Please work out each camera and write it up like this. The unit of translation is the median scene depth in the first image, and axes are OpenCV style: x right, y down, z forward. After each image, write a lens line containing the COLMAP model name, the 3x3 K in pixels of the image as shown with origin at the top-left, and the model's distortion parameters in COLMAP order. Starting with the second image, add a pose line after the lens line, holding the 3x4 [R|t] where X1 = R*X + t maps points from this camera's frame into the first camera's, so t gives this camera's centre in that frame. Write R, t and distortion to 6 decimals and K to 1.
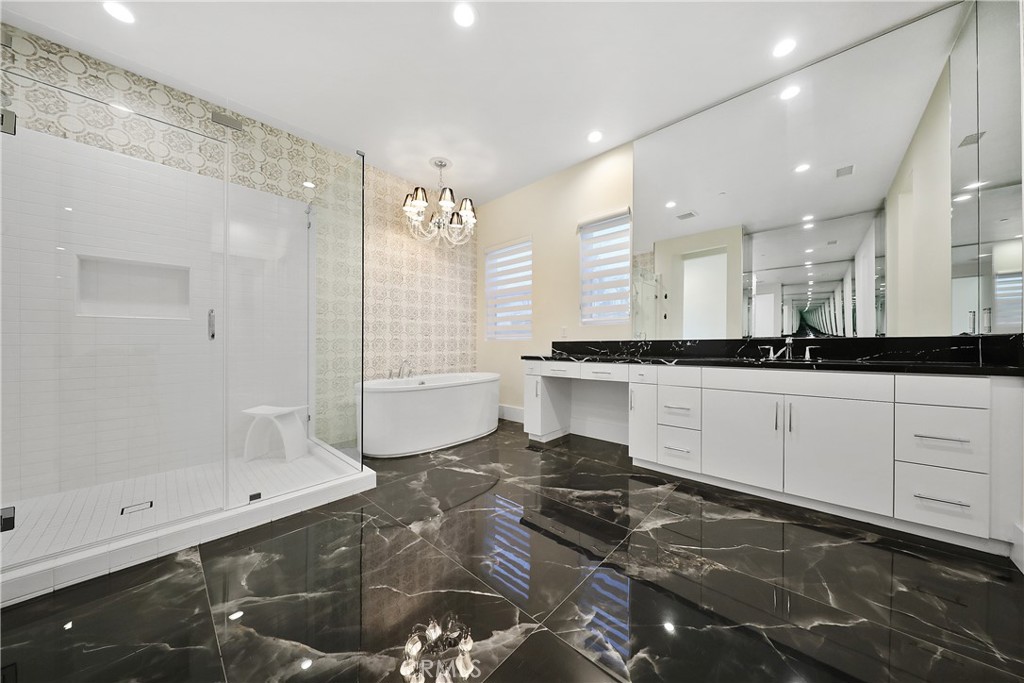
lens RADIAL K [[335.0, 0, 510.1], [0, 335.0, 344.6], [0, 0, 1]] dist [-0.014917, -0.000584]
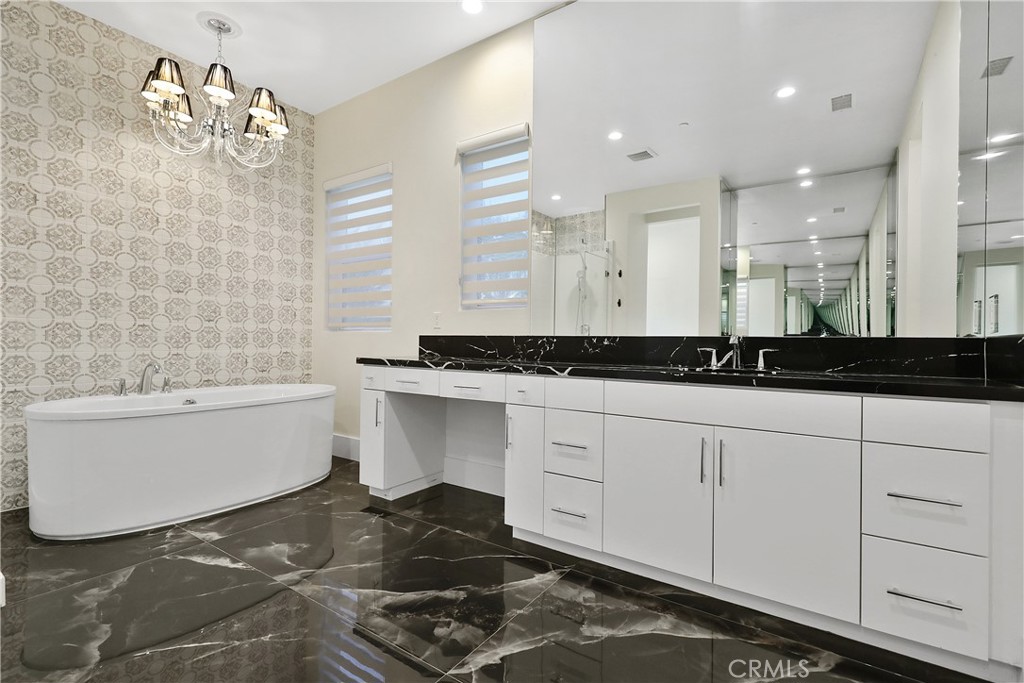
lens RADIAL K [[484.4, 0, 513.1], [0, 484.4, 338.4], [0, 0, 1]] dist [-0.005495, -0.001124]
pose [[0.987456, 0.019581, 0.156677, 0.176324], [-0.018646, 0.999799, -0.007435, -0.000037], [-0.156791, 0.004420, 0.987622, 0.092104]]
